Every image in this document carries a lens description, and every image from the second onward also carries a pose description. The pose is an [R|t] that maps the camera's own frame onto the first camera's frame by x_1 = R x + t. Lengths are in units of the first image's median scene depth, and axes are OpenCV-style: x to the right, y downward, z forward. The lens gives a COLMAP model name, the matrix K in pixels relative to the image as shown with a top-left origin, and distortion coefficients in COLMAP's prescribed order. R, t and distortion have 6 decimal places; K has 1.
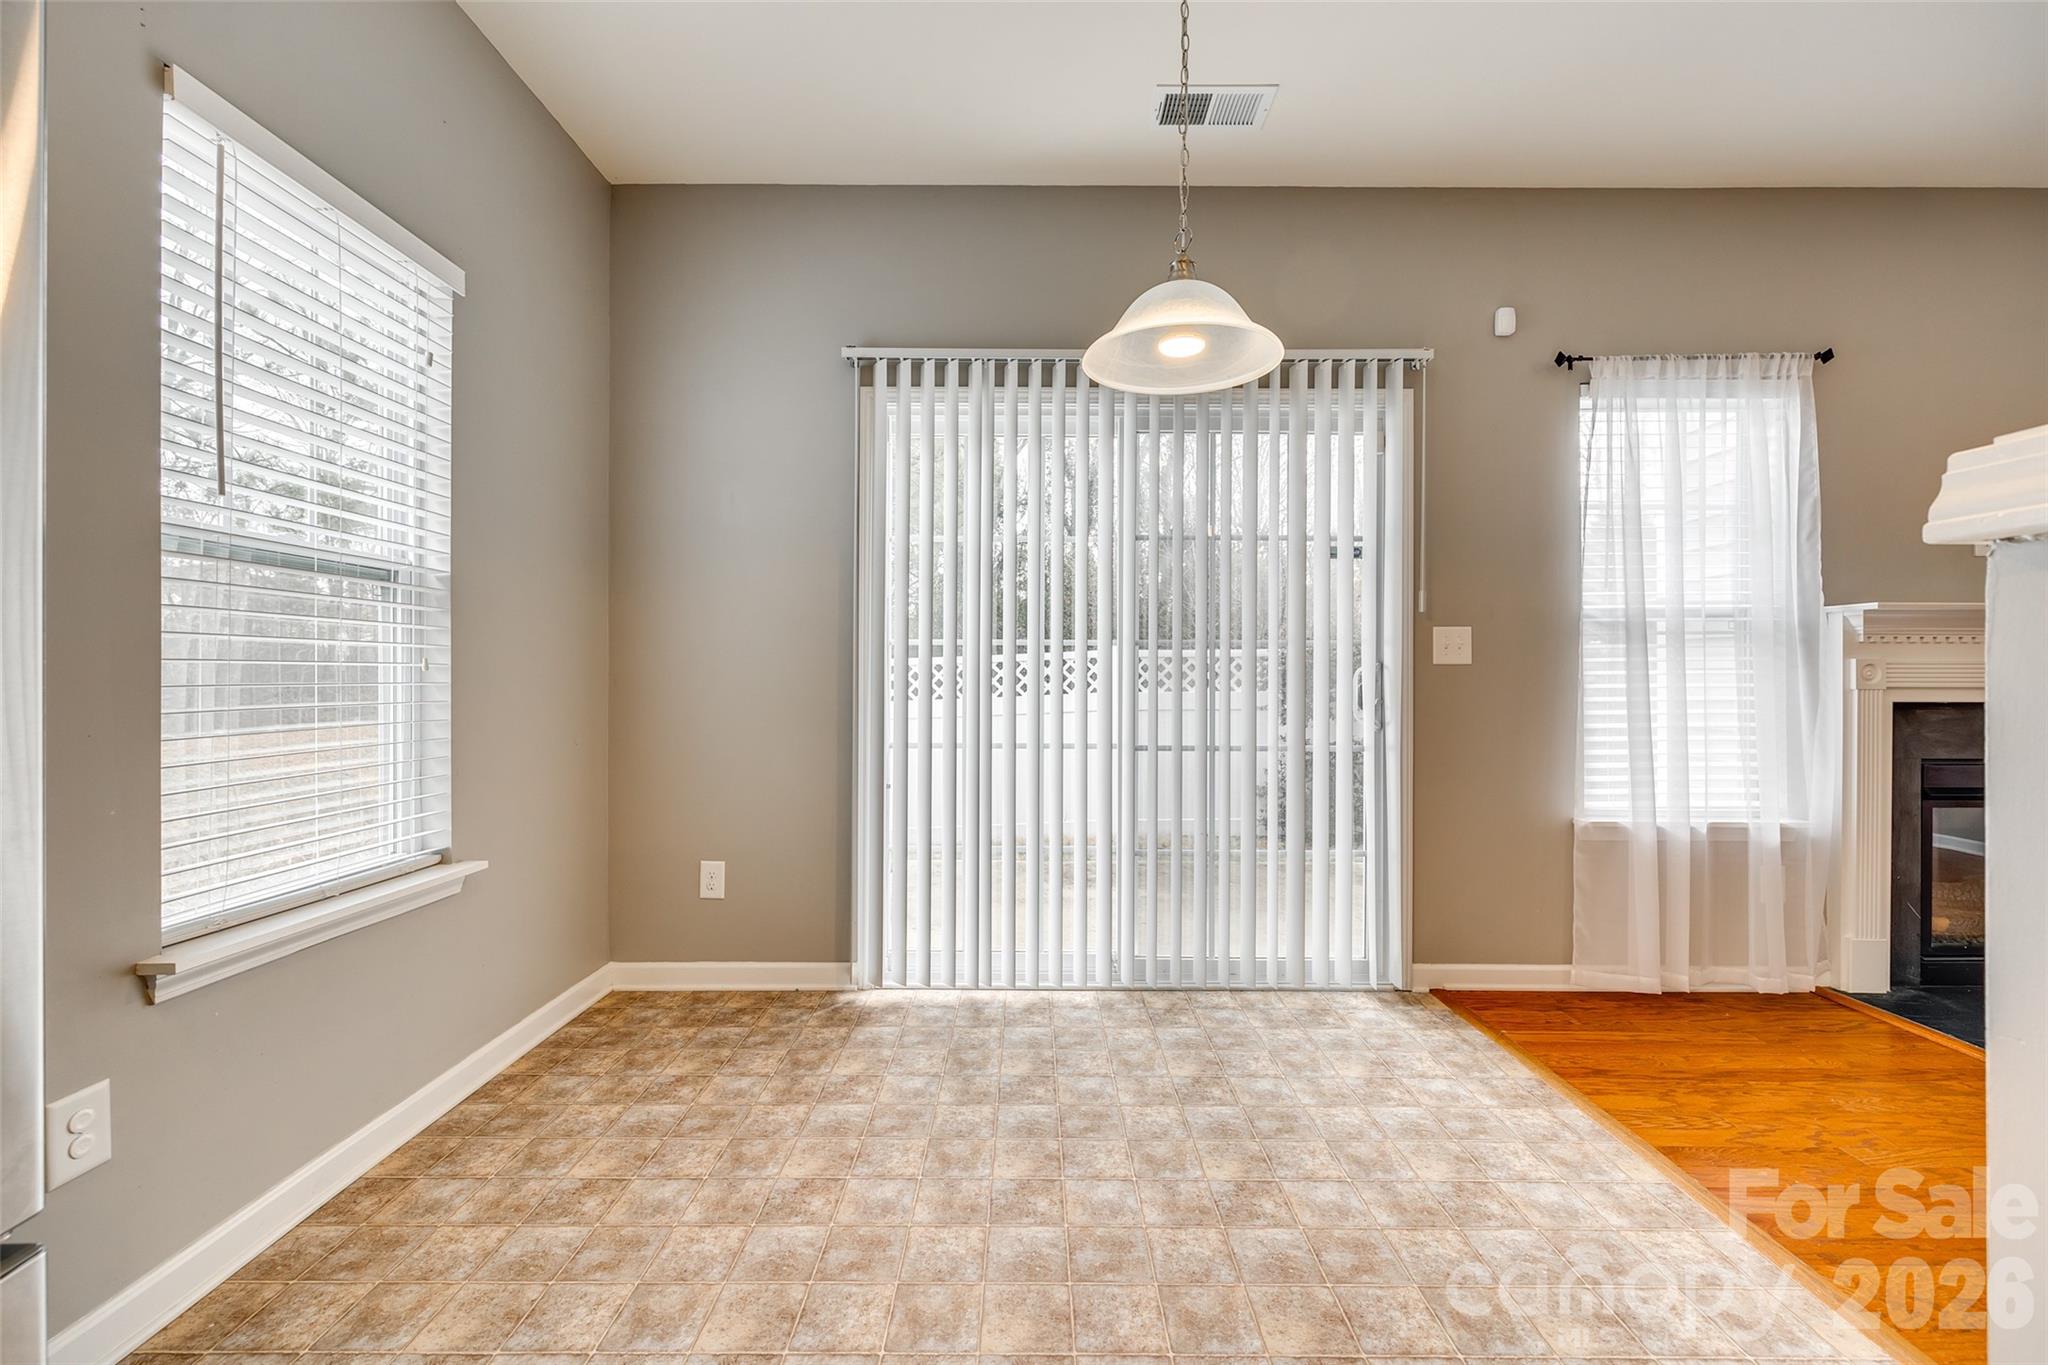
lens RADIAL K [[828.1, 0, 1035.8], [0, 828.1, 680.3], [0, 0, 1]] dist [-0.003322, 0.000264]
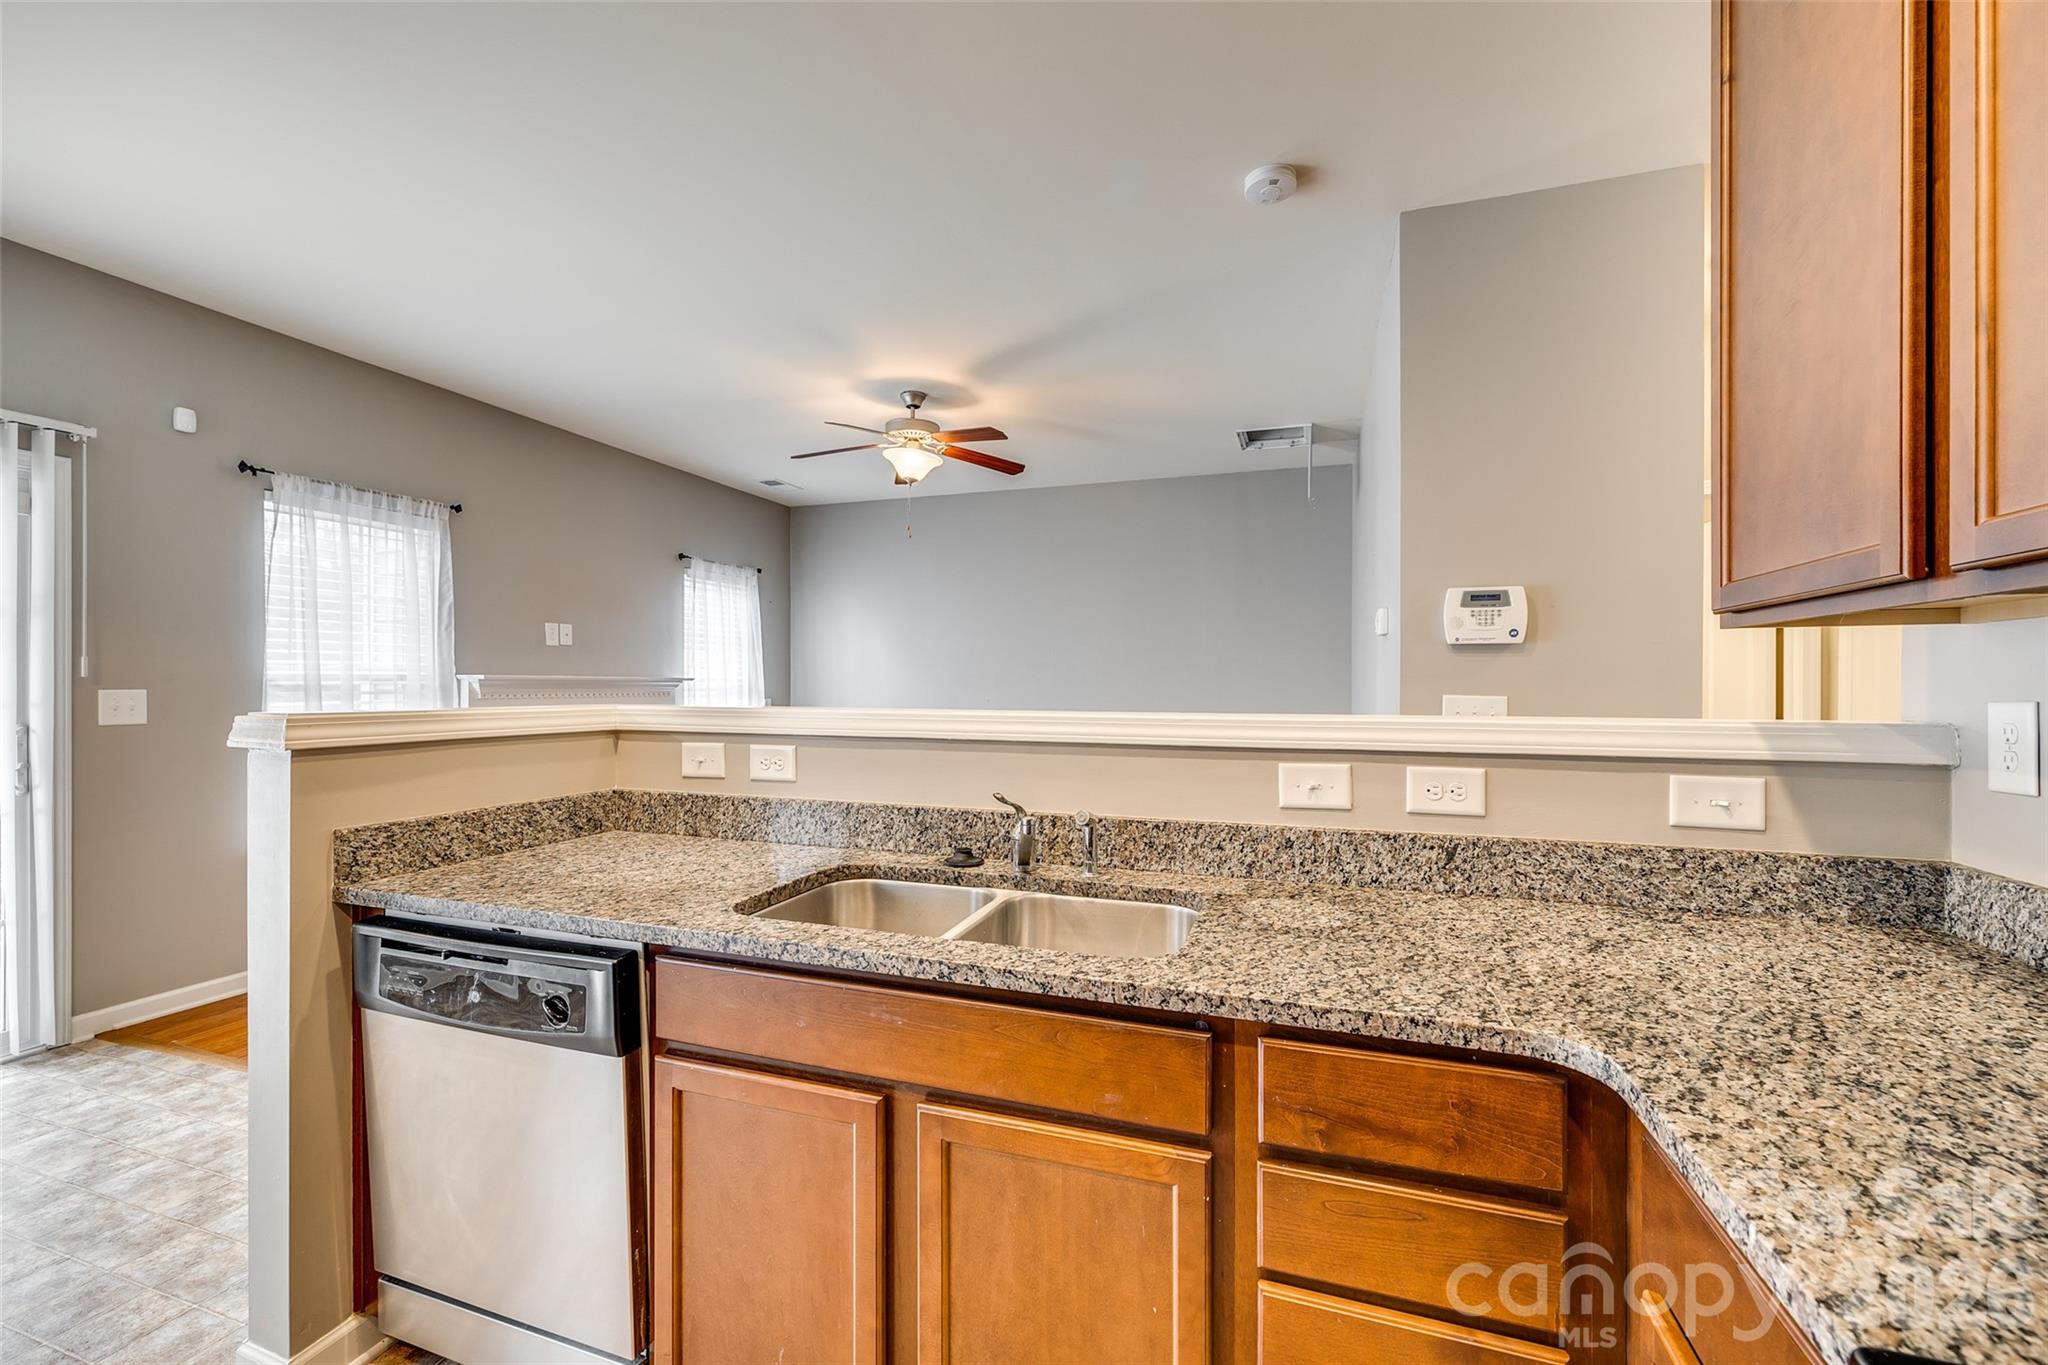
lens RADIAL K [[828.1, 0, 1023.4], [0, 828.1, 684.6], [0, 0, 1]] dist [-0.003322, 0.000264]
pose [[0.326372, -0.001940, 0.945239, -0.130094], [0.002022, 0.999997, 0.001354, -0.071479], [-0.945239, 0.001470, 0.326375, -0.465860]]
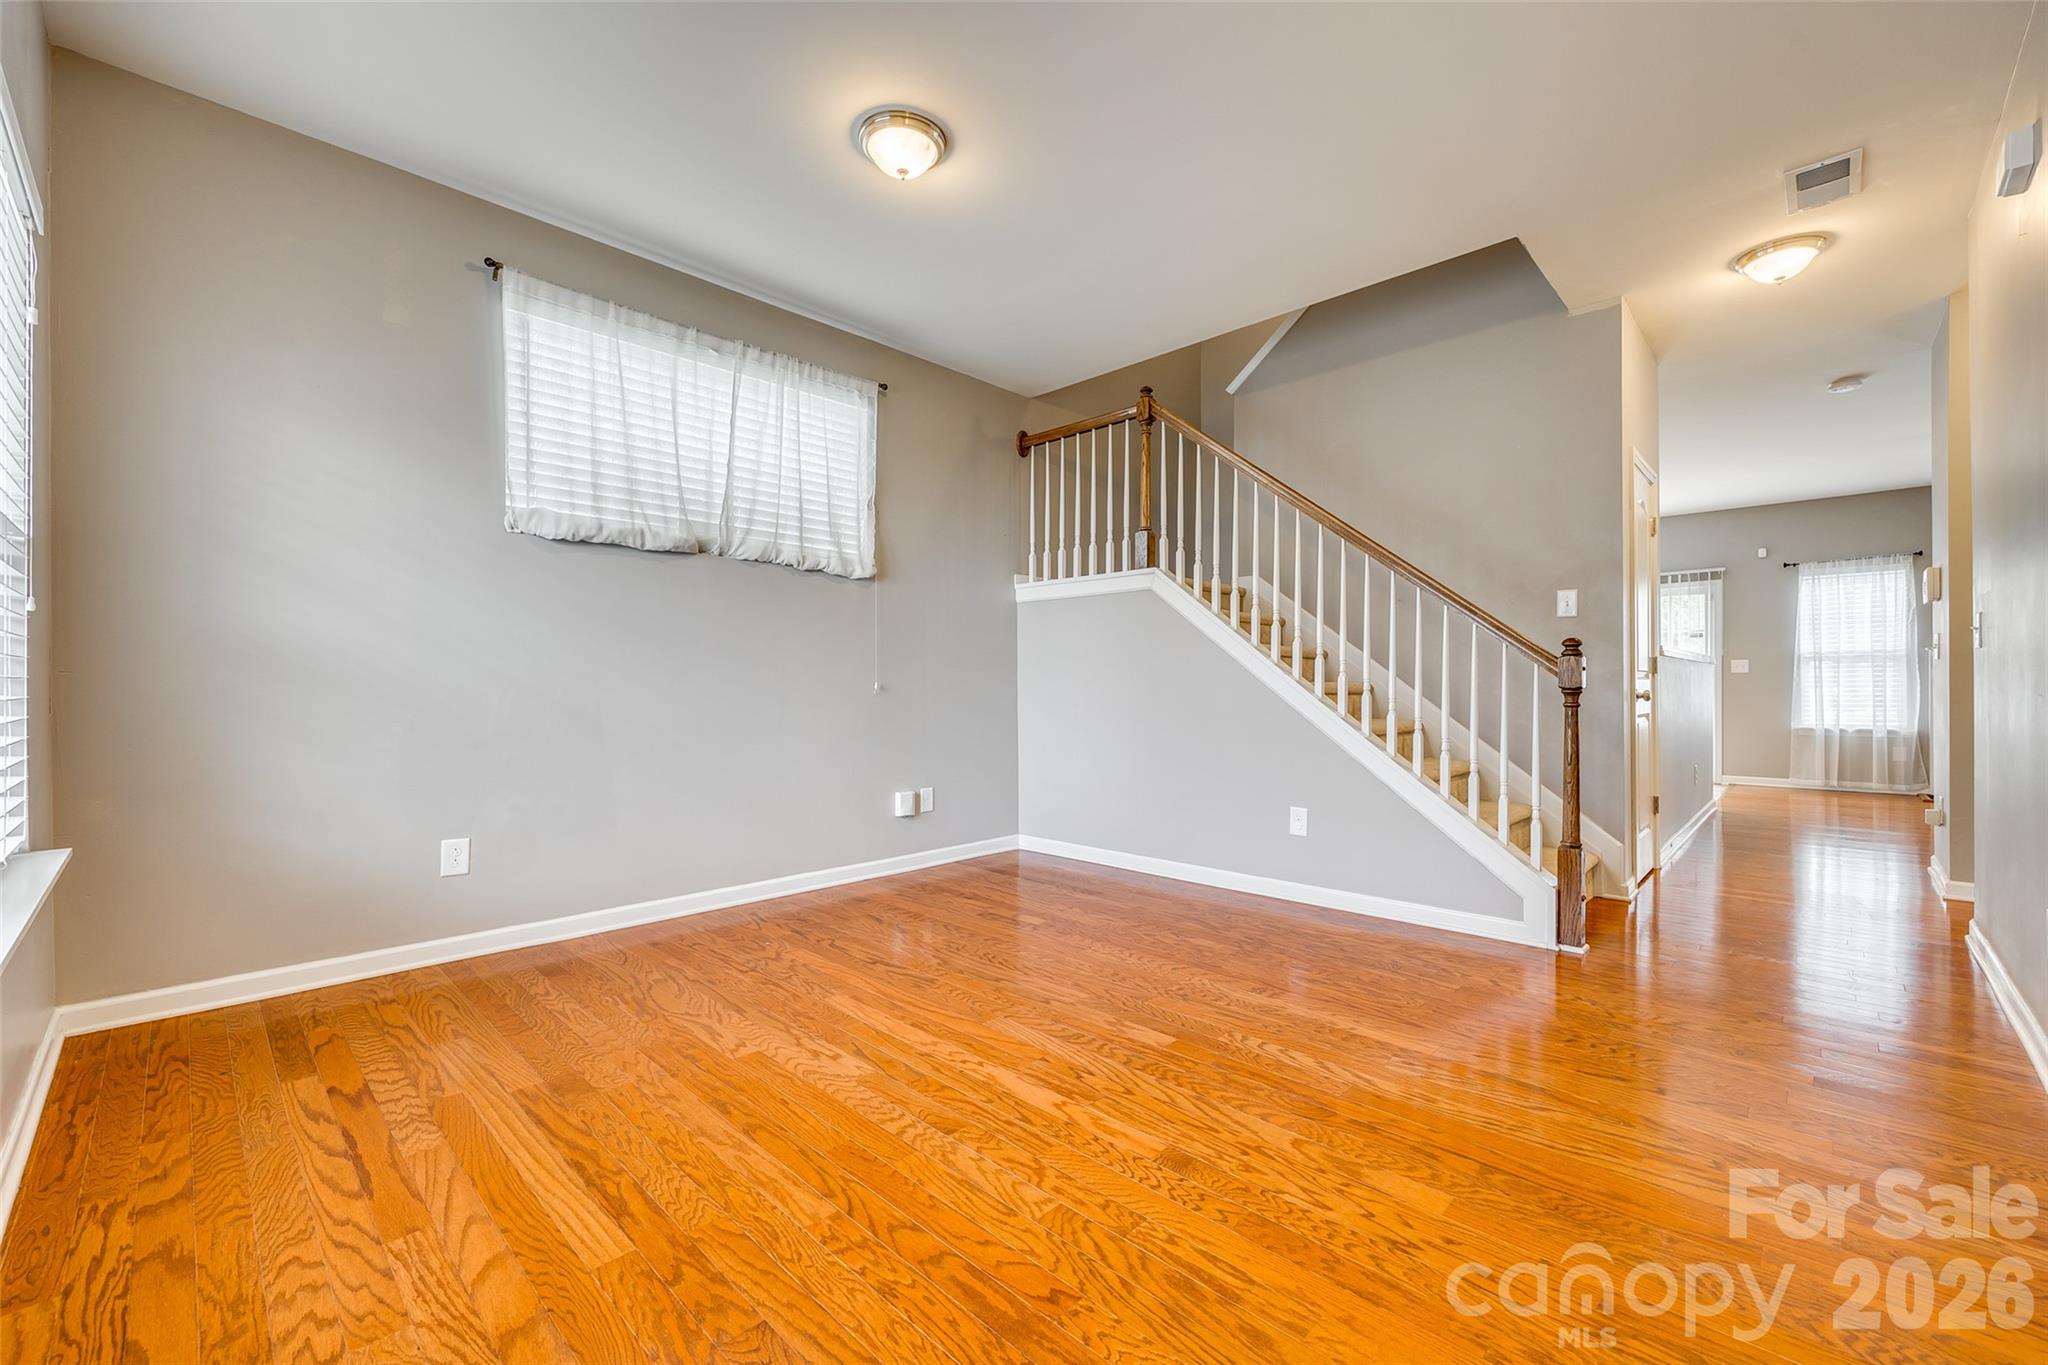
lens RADIAL K [[828.1, 0, 1027.7], [0, 828.1, 690.1], [0, 0, 1]] dist [-0.003322, 0.000264]
pose [[0.709988, -0.005253, -0.704194, 0.789625], [0.002452, 0.999985, -0.004987, 0.049868], [0.704209, 0.001814, 0.709990, -2.869155]]
